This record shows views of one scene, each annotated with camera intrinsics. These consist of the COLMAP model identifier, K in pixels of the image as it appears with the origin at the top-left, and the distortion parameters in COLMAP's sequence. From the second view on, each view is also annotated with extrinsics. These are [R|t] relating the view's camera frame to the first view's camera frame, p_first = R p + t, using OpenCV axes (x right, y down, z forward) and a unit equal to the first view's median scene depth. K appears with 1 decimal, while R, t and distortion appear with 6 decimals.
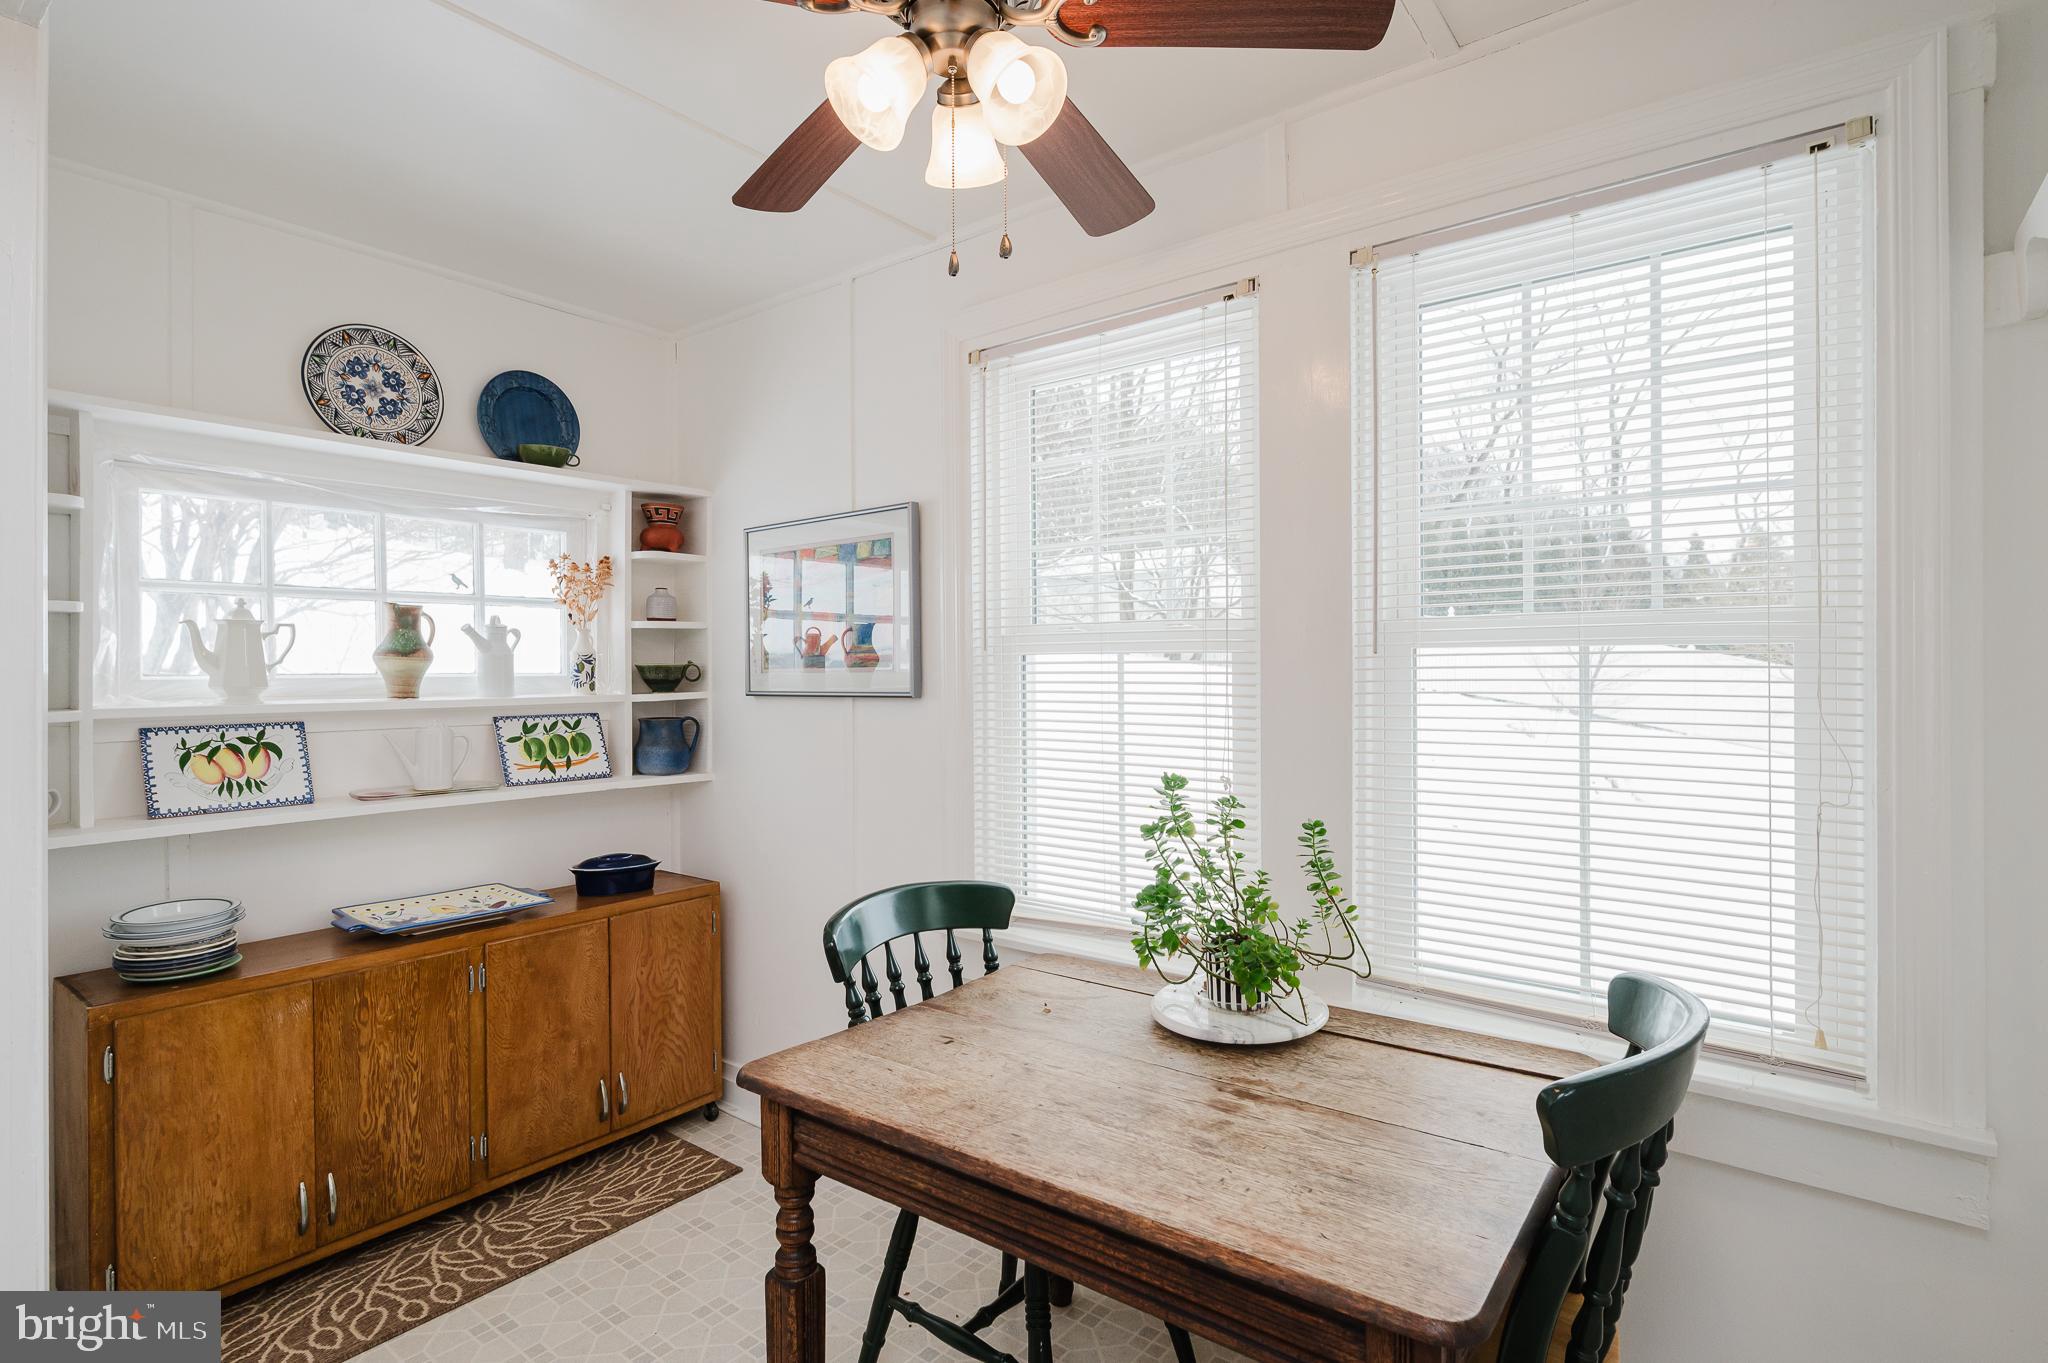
lens RADIAL K [[1018.7, 0, 1028.2], [0, 1018.7, 672.2], [0, 0, 1]] dist [-0.001814, 0.000449]
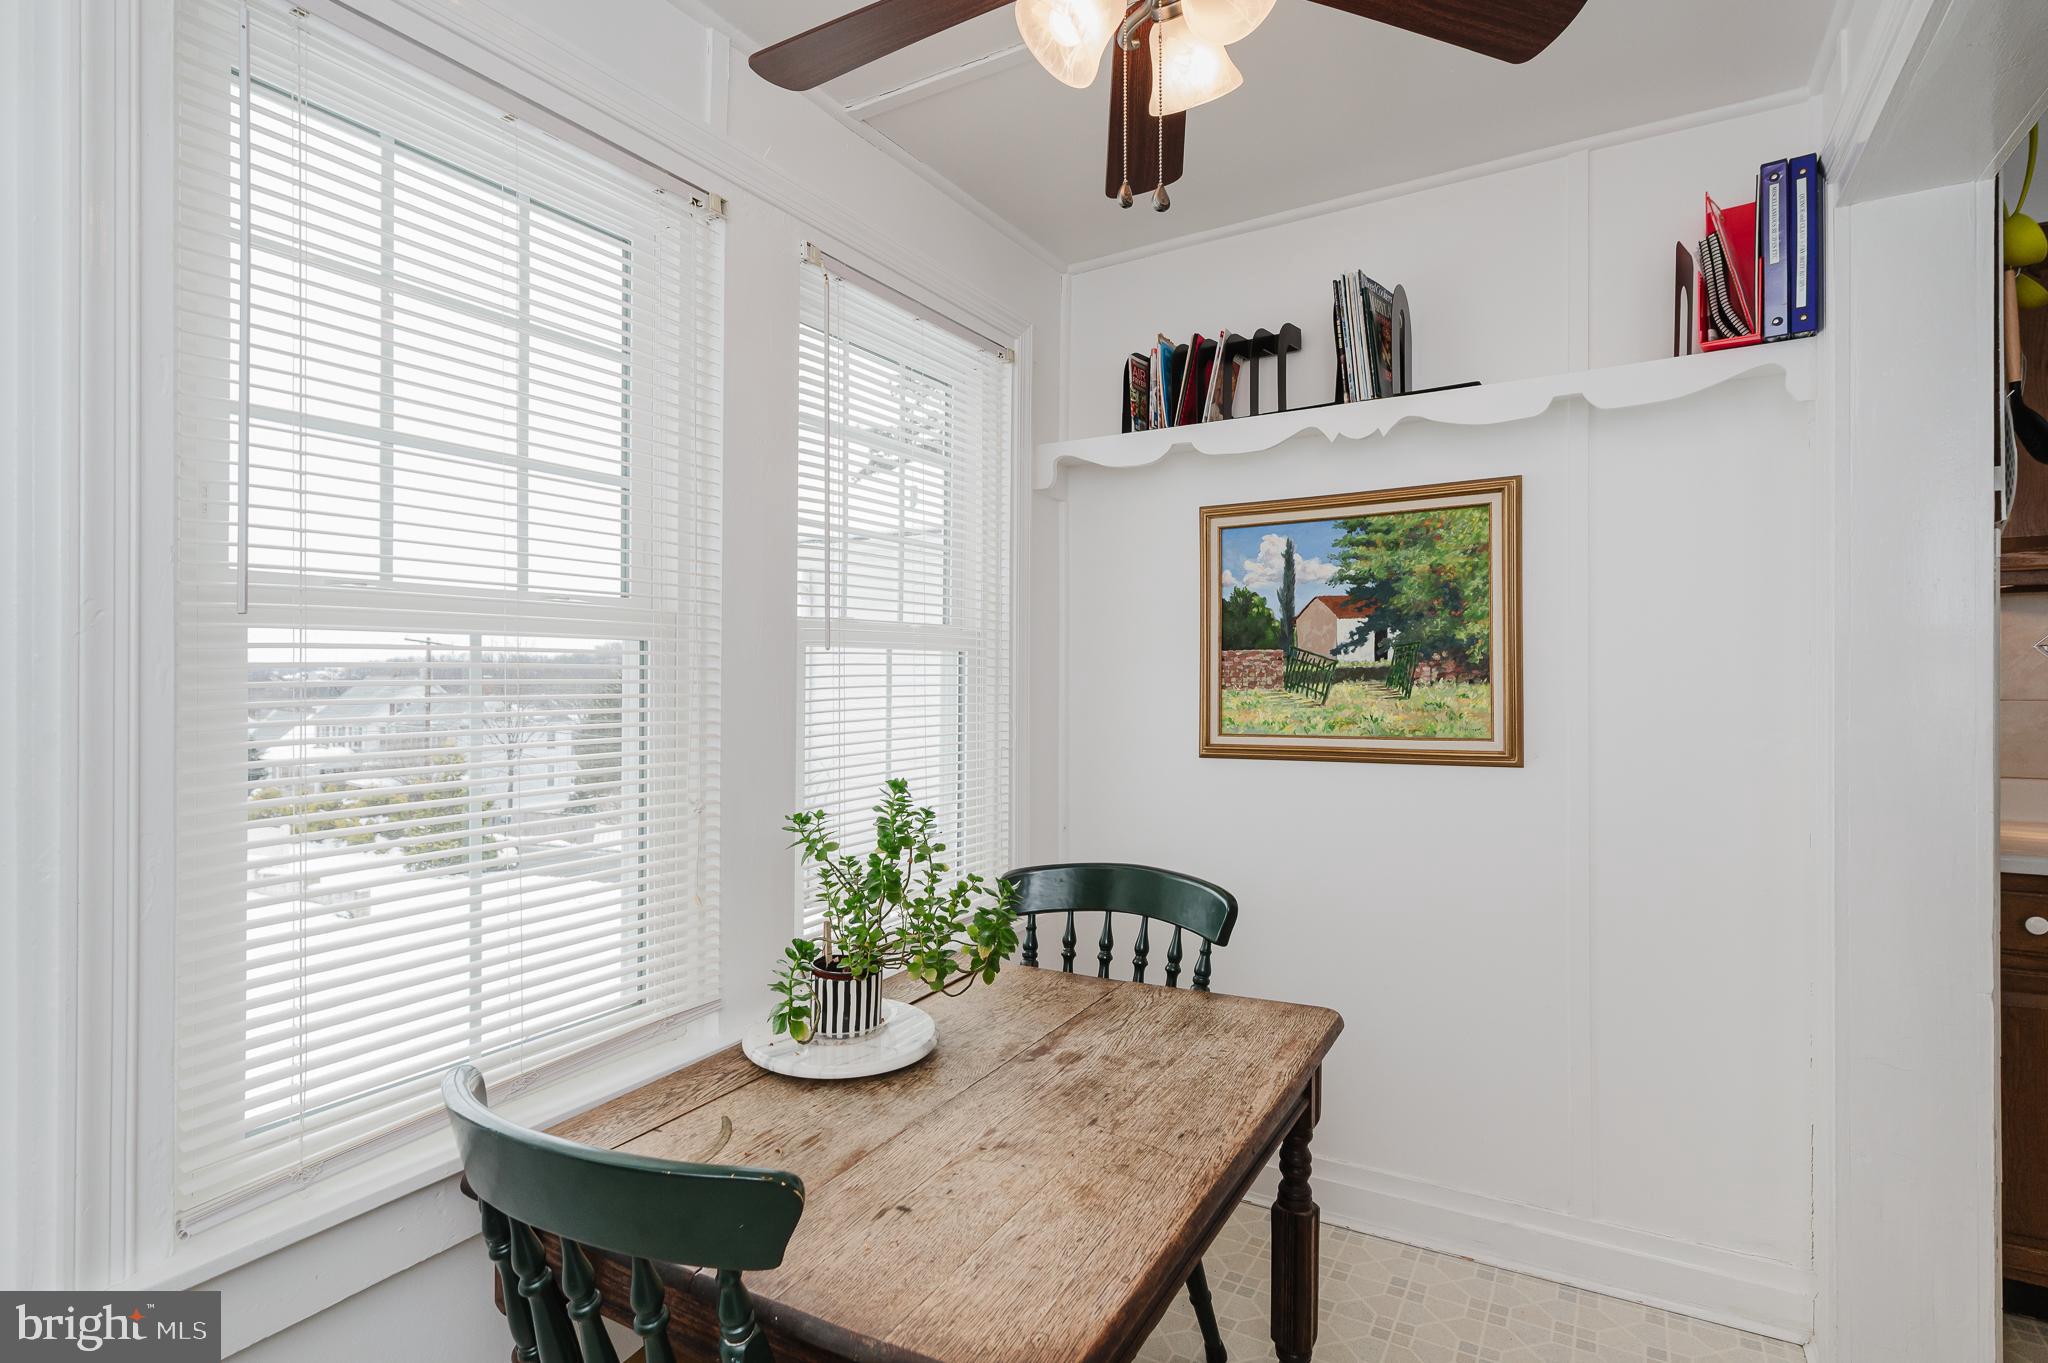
lens RADIAL K [[1018.7, 0, 1032.8], [0, 1018.7, 672.7], [0, 0, 1]] dist [-0.001814, 0.000449]
pose [[-0.133806, 0.012531, 0.990928, -0.873149], [0.011691, 0.999870, -0.011065, 0.023489], [-0.990939, 0.010105, -0.133935, 1.157548]]
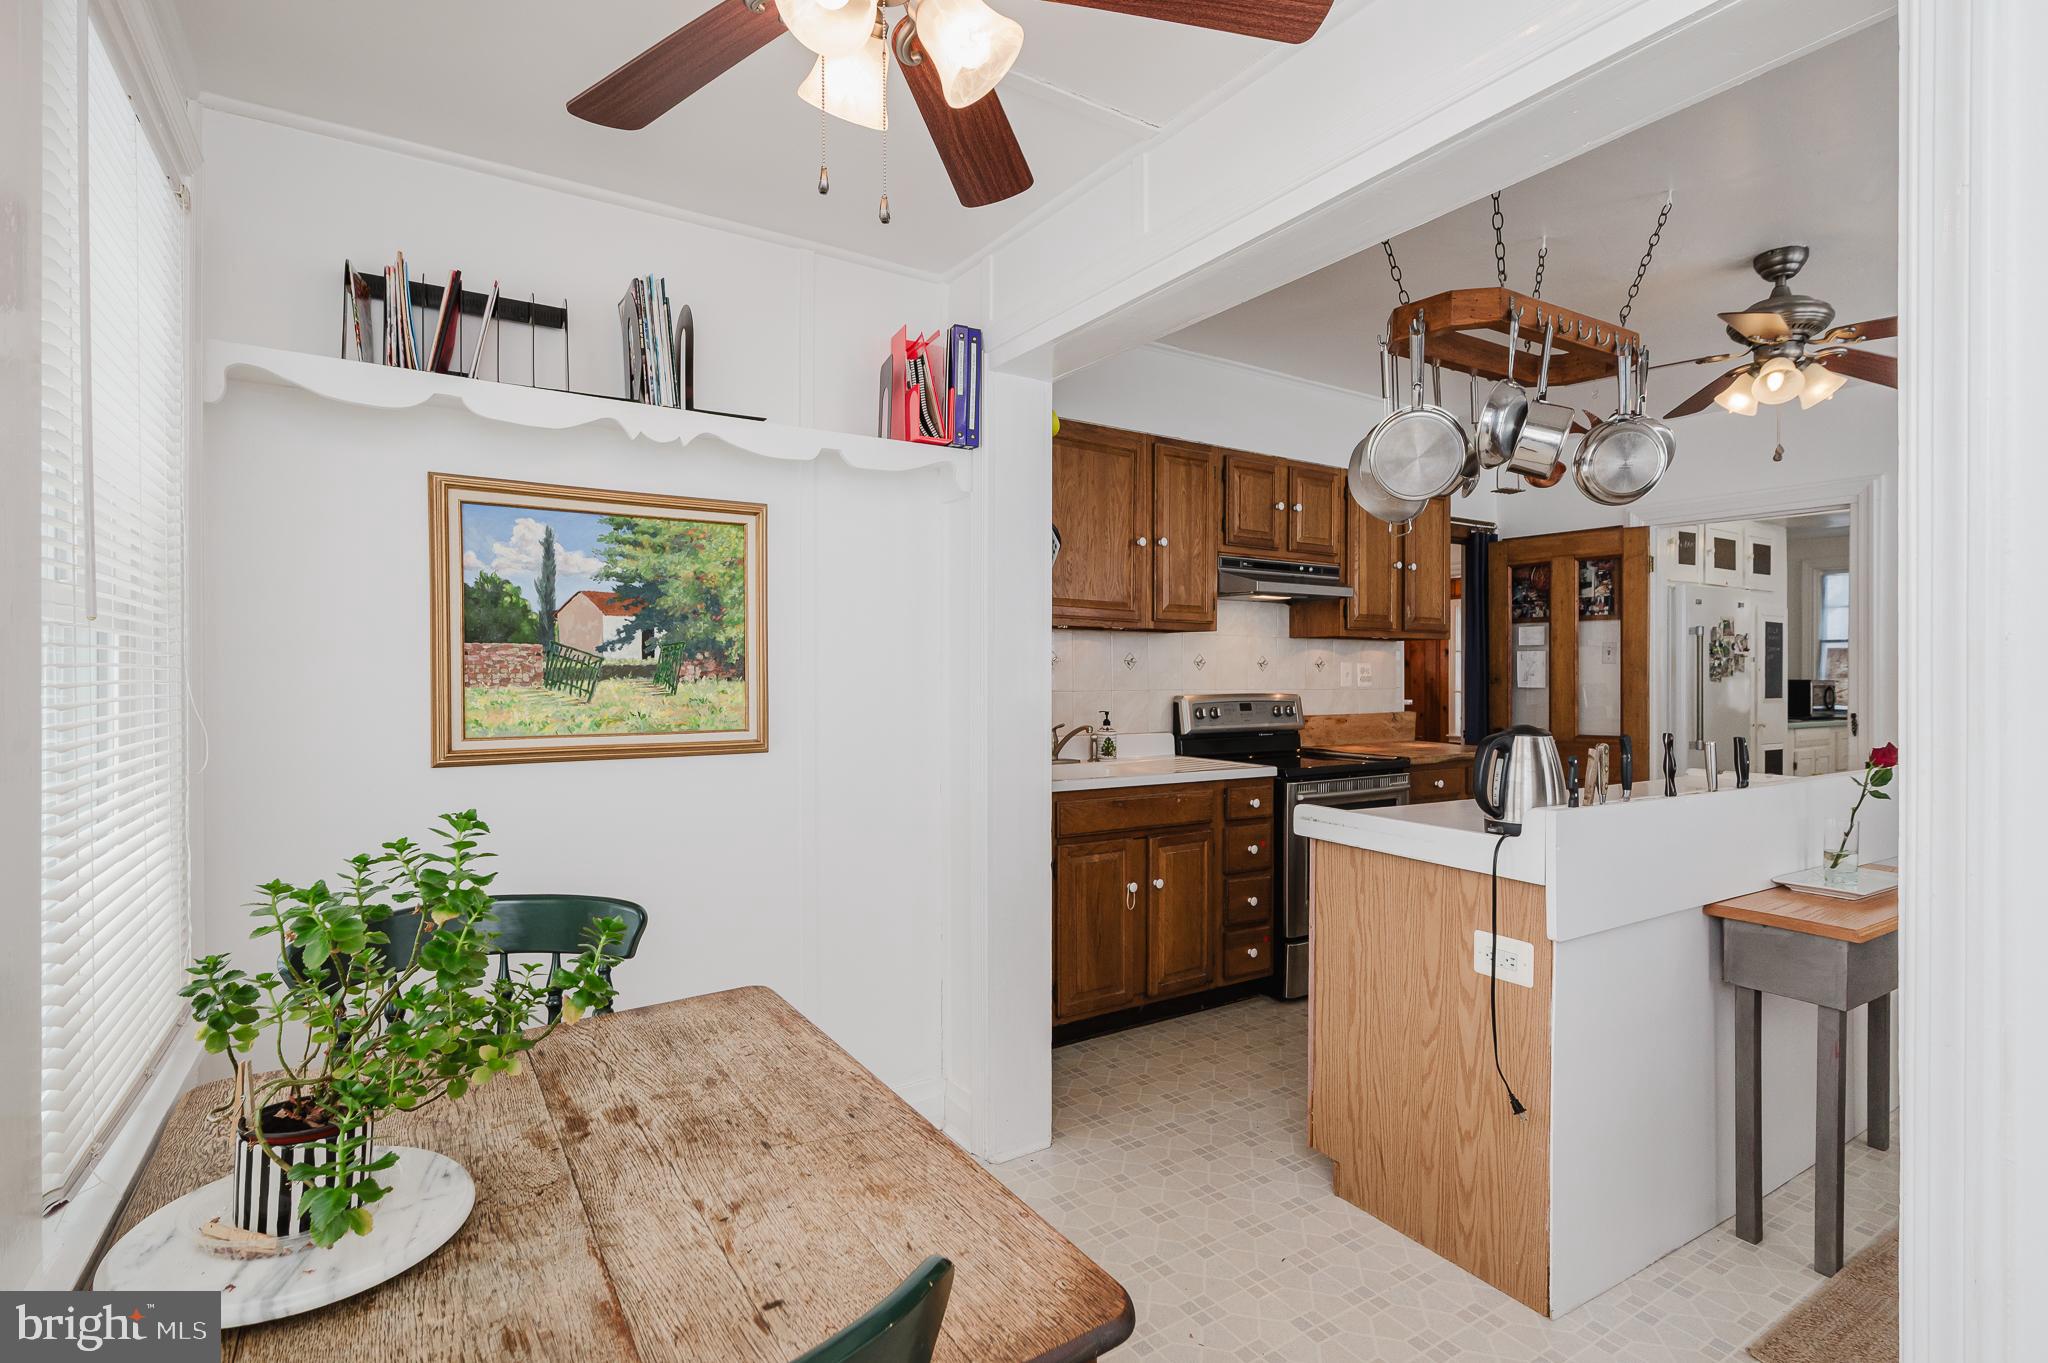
lens RADIAL K [[956.0, 0, 1018.5], [0, 956.0, 684.4], [0, 0, 1]] dist [0.001934, -0.000125]
pose [[-0.940511, -0.002214, 0.339755, -0.446410], [0.003006, 0.999885, 0.014837, 0.013482], [-0.339749, 0.014976, -0.940397, 1.672866]]
